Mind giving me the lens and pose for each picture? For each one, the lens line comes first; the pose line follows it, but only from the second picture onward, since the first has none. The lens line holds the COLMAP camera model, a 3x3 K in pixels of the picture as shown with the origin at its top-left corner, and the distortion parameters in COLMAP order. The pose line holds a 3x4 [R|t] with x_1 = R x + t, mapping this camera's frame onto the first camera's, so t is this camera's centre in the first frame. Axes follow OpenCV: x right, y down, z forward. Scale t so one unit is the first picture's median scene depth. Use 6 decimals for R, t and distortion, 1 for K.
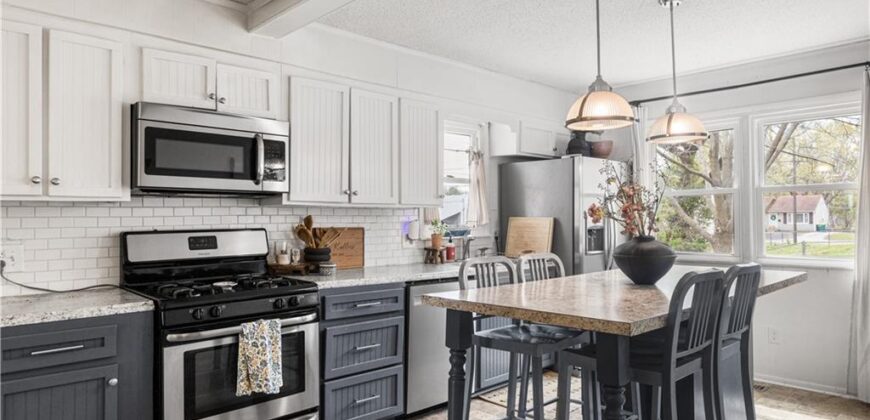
lens RADIAL K [[530.2, 0, 436.7], [0, 530.2, 210.5], [0, 0, 1]] dist [0.003952, 0.000680]
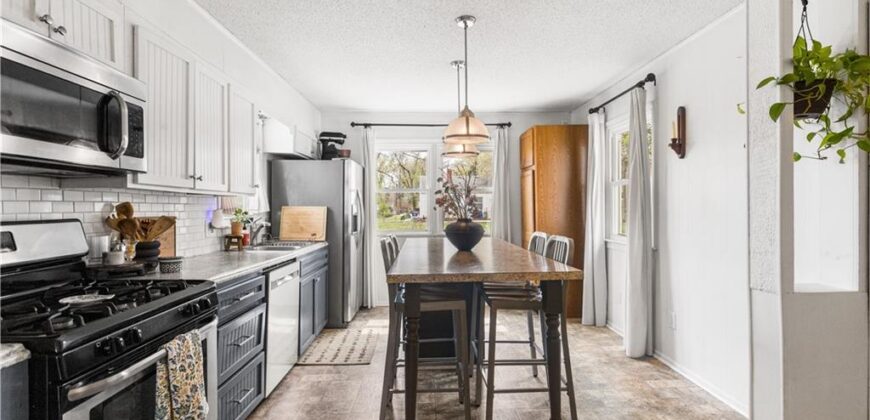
lens RADIAL K [[384.1, 0, 435.7], [0, 384.1, 209.7], [0, 0, 1]] dist [0.001941, 0.000310]
pose [[0.677687, -0.002619, 0.735346, -0.378525], [-0.010130, 0.999866, 0.012897, 0.008605], [-0.735281, -0.016190, 0.677569, 0.267029]]
